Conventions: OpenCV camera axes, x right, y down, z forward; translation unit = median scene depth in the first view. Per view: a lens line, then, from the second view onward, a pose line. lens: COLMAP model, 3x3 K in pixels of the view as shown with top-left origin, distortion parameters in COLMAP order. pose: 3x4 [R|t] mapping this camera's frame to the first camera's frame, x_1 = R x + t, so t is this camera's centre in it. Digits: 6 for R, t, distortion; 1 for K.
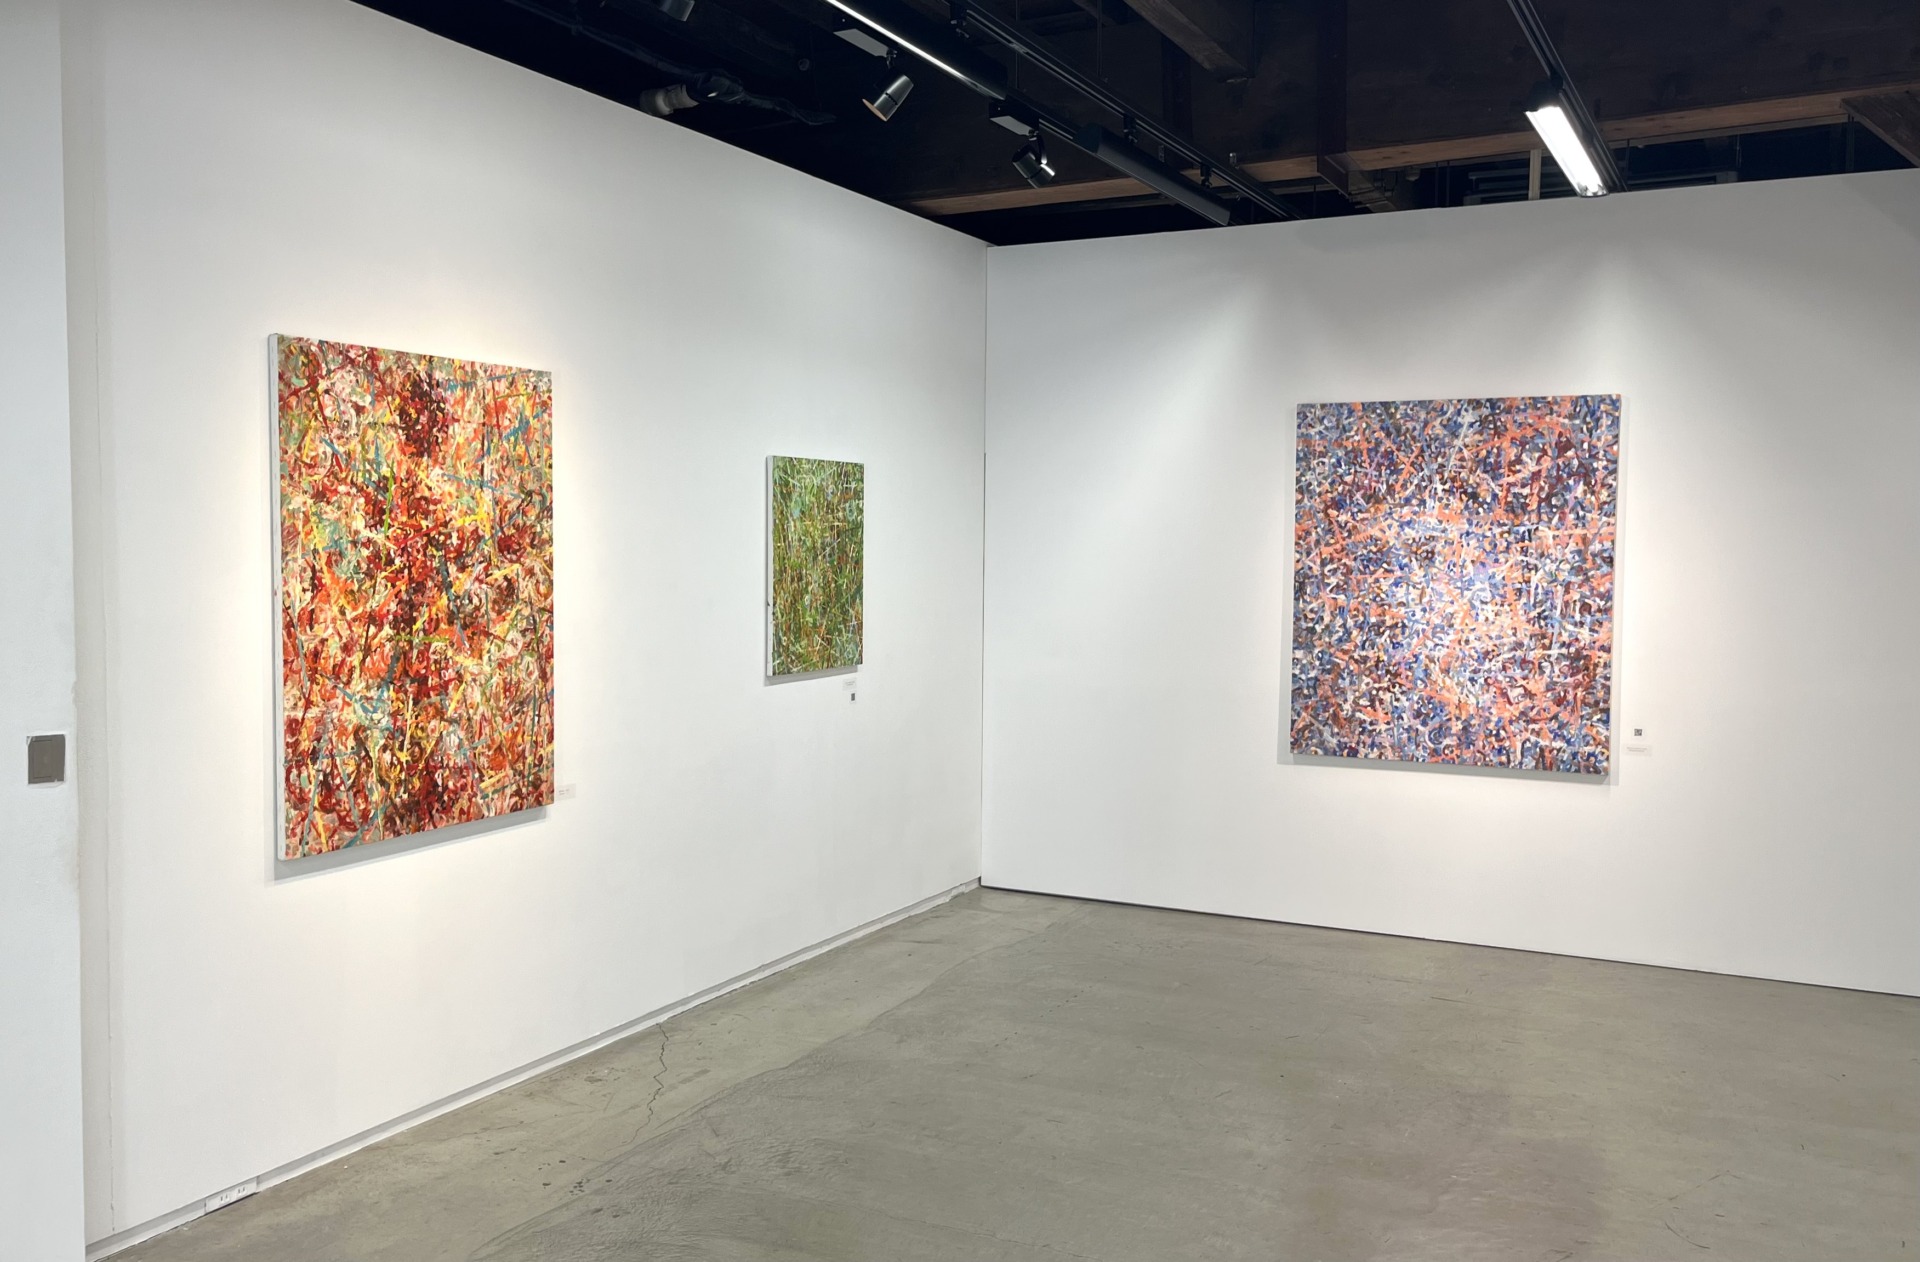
lens RADIAL K [[1659.0, 0, 924.5], [0, 1659.0, 622.4], [0, 0, 1]] dist [0.044434, -0.057605]
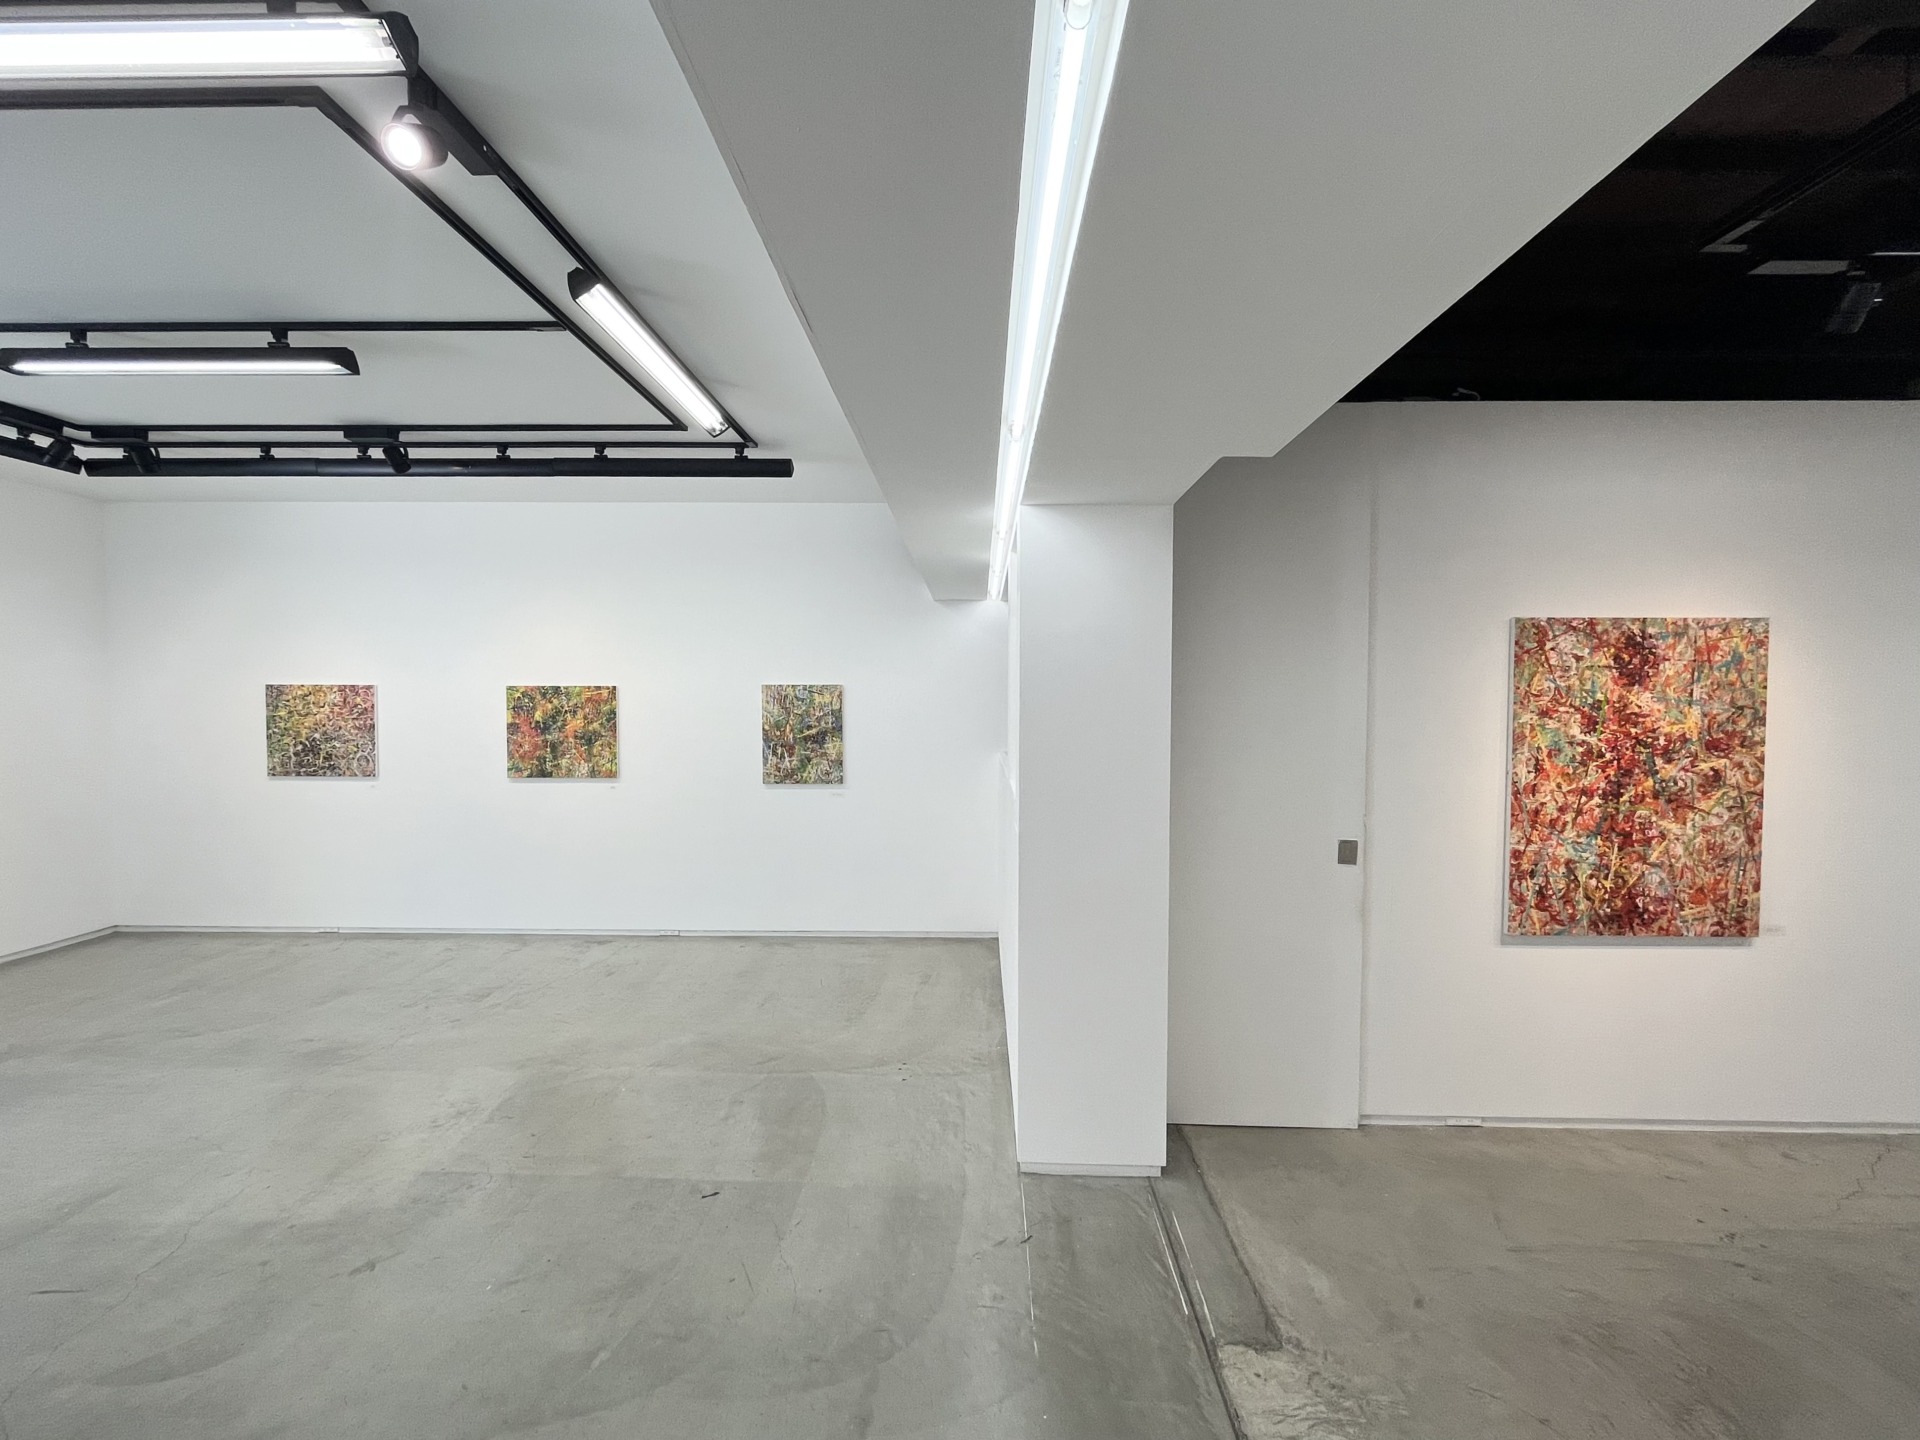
lens RADIAL K [[797.6, 0, 957.7], [0, 797.6, 723.0], [0, 0, 1]] dist [-0.006561, 0.001085]
pose [[0.434647, 0.021553, -0.900343, 0.054295], [-0.047300, 0.998880, 0.001077, -0.026832], [0.899358, 0.042118, 0.435180, 0.101716]]
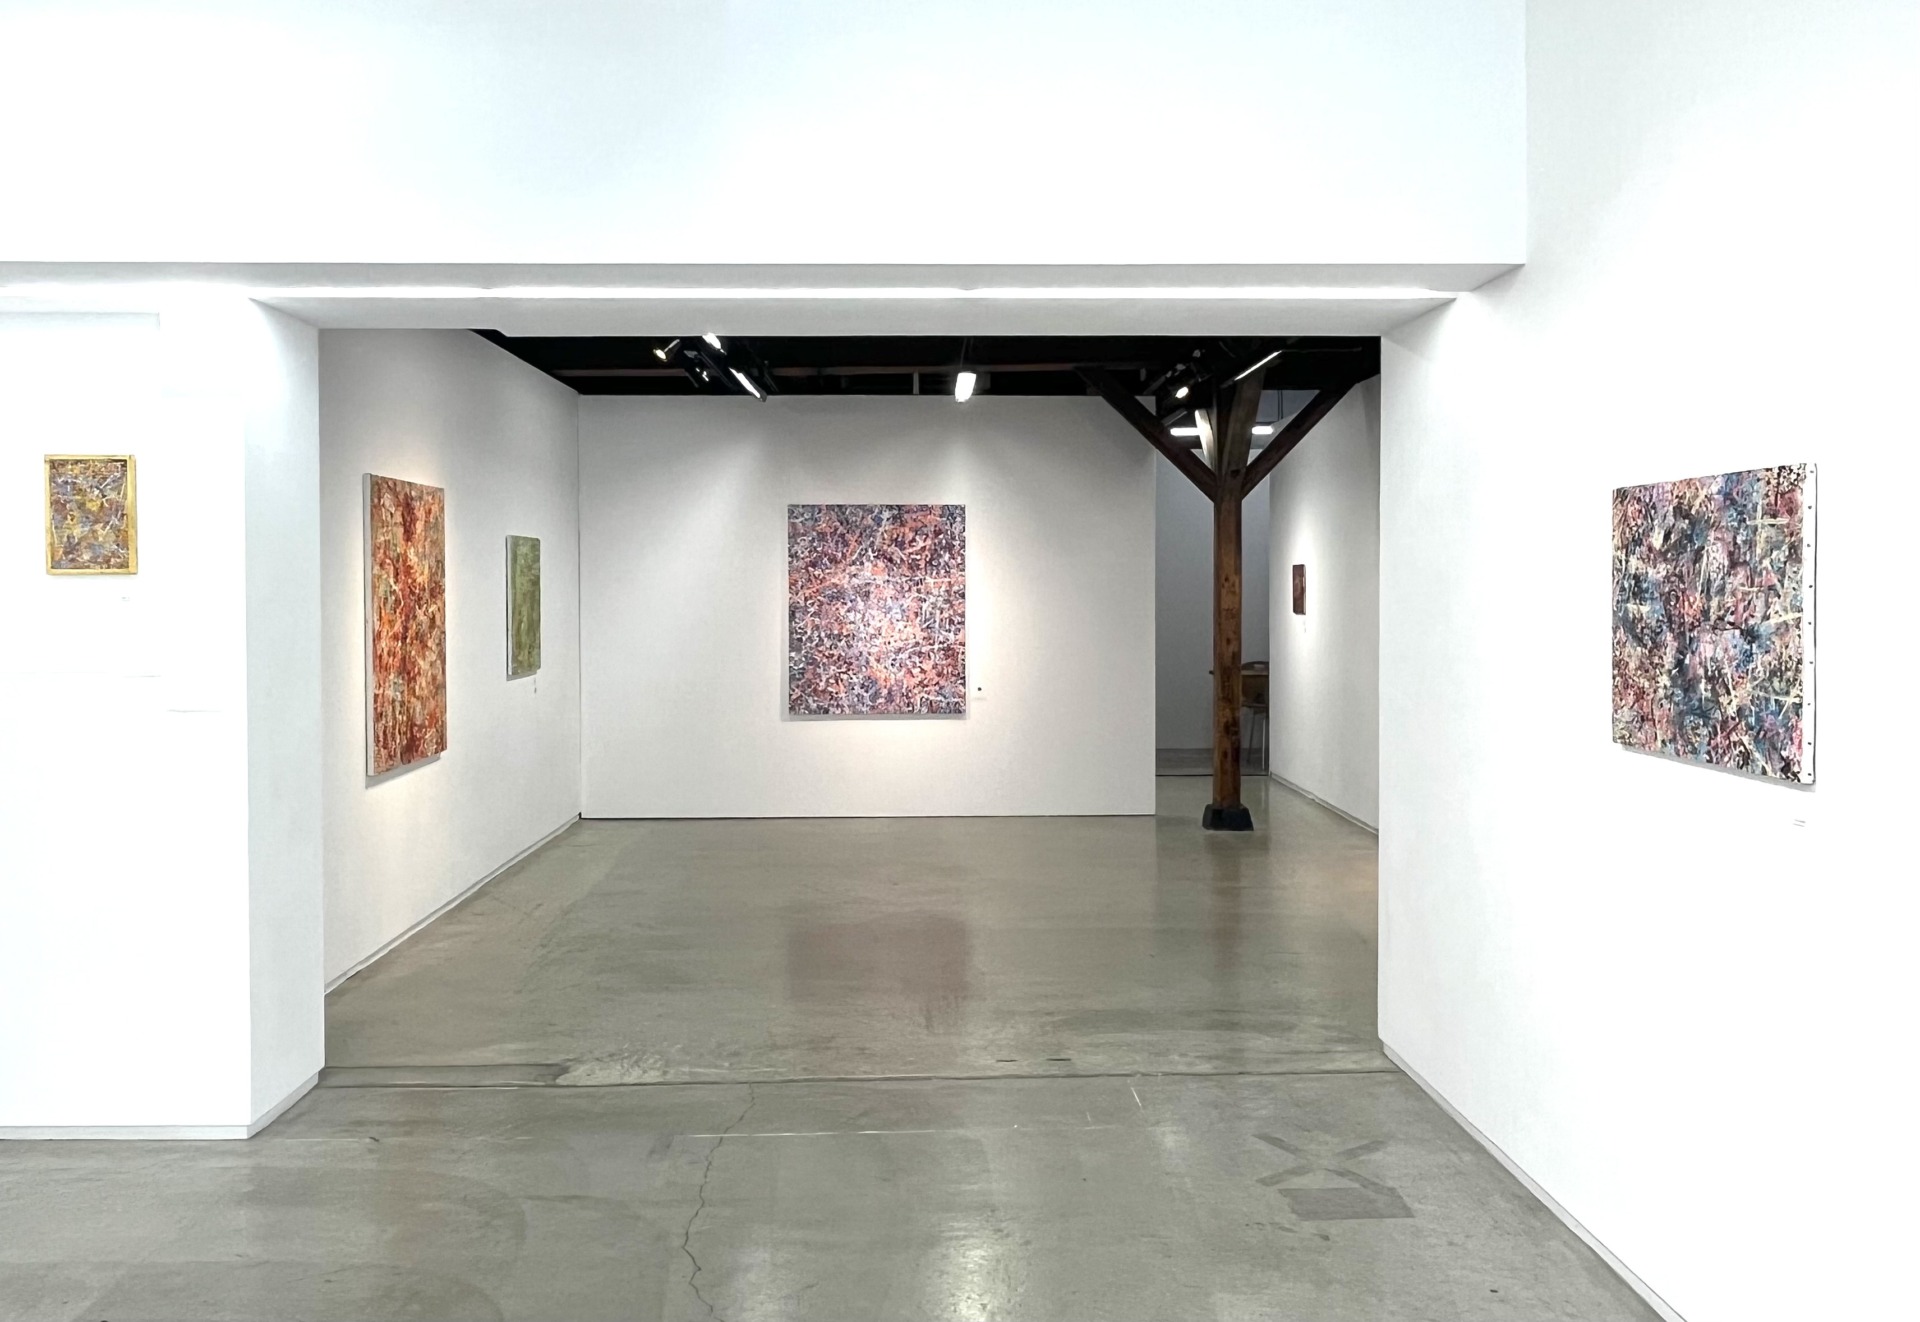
lens RADIAL K [[1488.2, 0, 940.6], [0, 1488.2, 615.3], [0, 0, 1]] dist [0.002319, 0.003659]
pose [[0.878474, -0.019087, 0.477410, -0.385739], [0.033433, 0.999208, -0.021571, 0.018728], [-0.476620, 0.034911, 0.878416, -0.413190]]
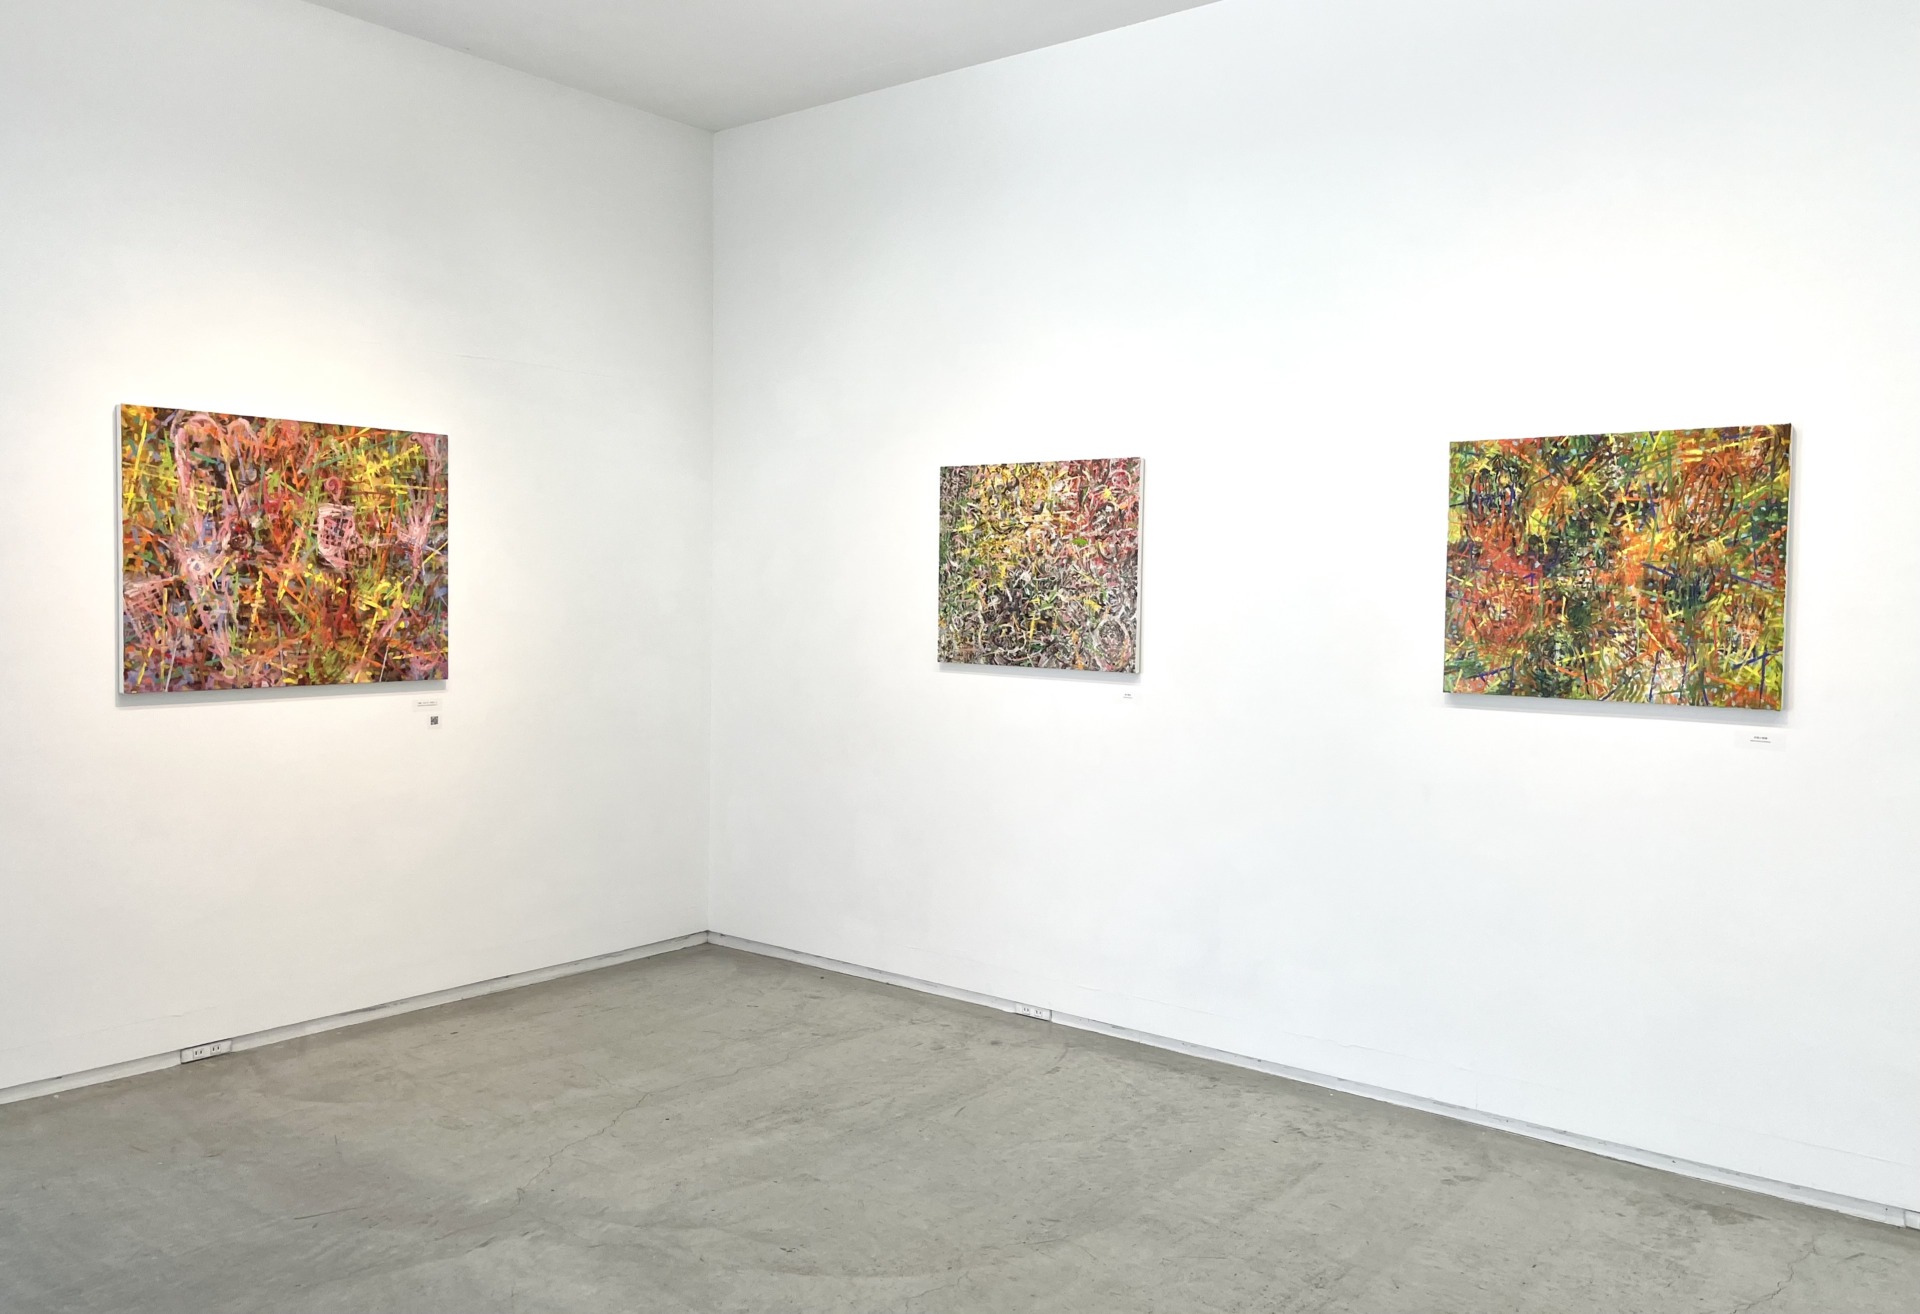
lens RADIAL K [[1467.3, 0, 959.2], [0, 1467.3, 651.7], [0, 0, 1]] dist [0.001098, -0.001142]
pose [[-0.222999, 0.032678, -0.974271, -0.339012], [-0.067062, 0.996556, 0.048775, 0.027482], [0.972509, 0.076213, -0.220040, -0.025860]]
